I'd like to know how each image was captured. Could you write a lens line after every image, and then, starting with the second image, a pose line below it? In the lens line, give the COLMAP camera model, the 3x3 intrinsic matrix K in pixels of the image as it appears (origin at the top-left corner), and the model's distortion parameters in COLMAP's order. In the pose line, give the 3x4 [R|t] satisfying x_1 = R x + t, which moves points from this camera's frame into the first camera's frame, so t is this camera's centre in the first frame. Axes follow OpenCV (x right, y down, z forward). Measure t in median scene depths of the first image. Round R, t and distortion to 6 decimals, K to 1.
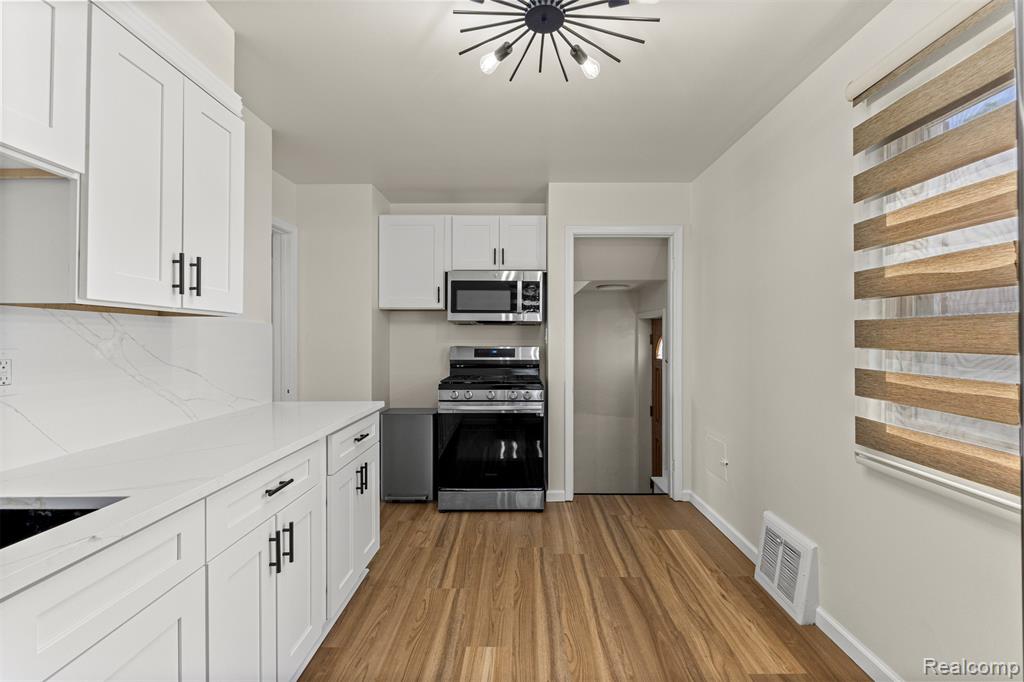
lens RADIAL K [[445.5, 0, 517.2], [0, 445.5, 338.2], [0, 0, 1]] dist [0.011648, -0.000146]
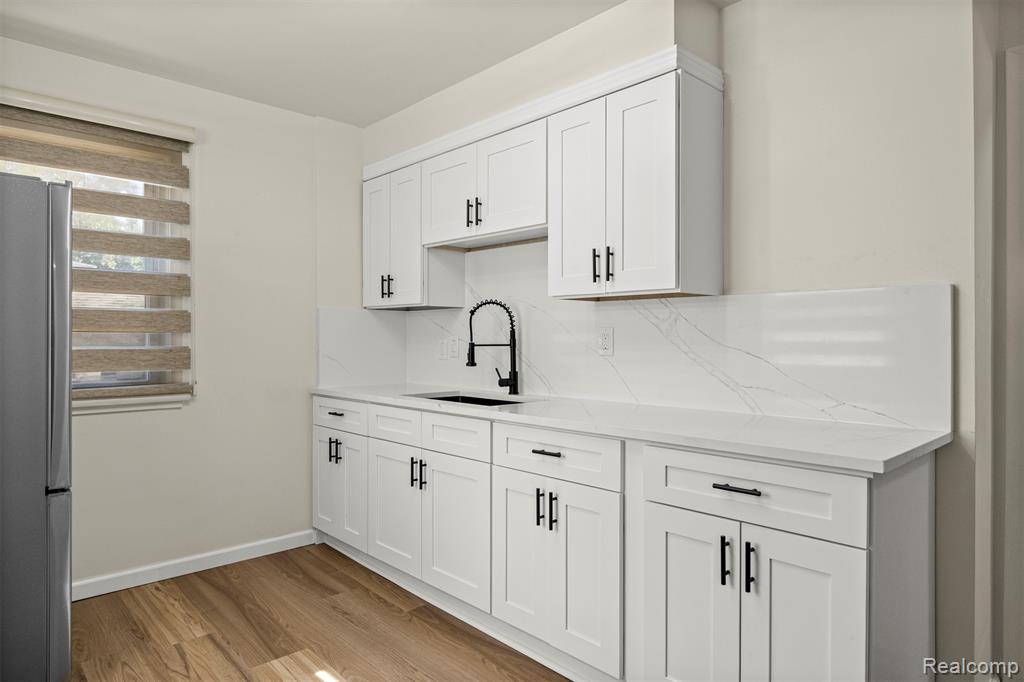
lens RADIAL K [[626.0, 0, 517.0], [0, 626.0, 339.2], [0, 0, 1]] dist [0.009956, 0.000315]
pose [[-0.729061, 0.006421, -0.684419, 0.447437], [0.008173, 0.999966, 0.000675, 0.040597], [0.684400, -0.005101, -0.729089, 1.627147]]
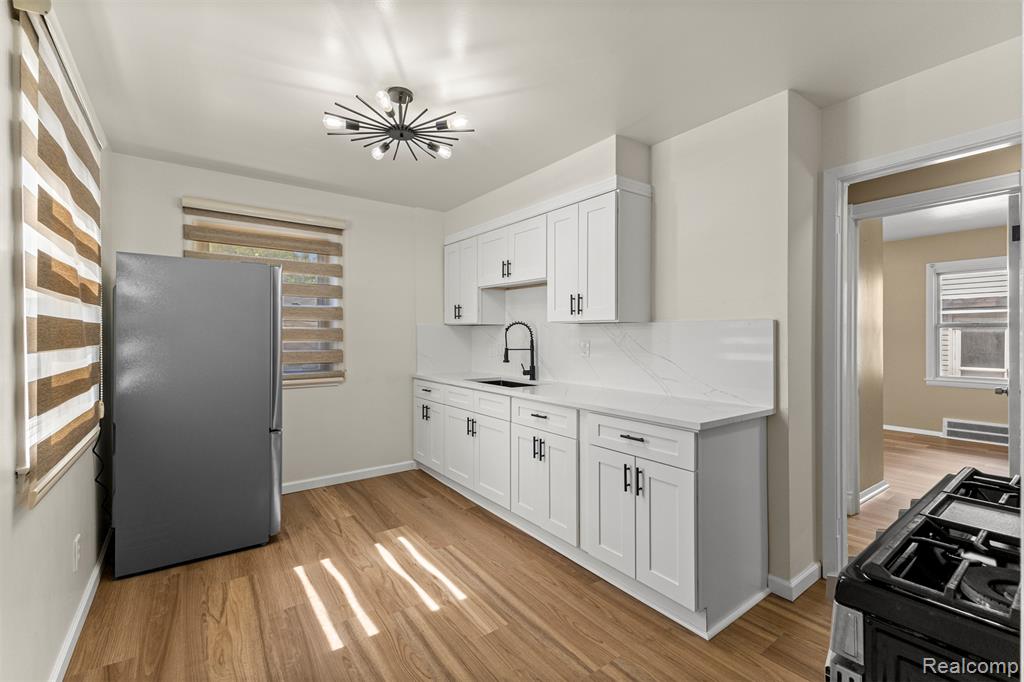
lens RADIAL K [[445.5, 0, 513.4], [0, 445.5, 337.7], [0, 0, 1]] dist [0.011648, -0.000146]
pose [[-0.804233, 0.007890, -0.594262, 0.521255], [0.007743, 0.999966, 0.002797, -0.001771], [0.594264, -0.002352, -0.804267, 1.914844]]
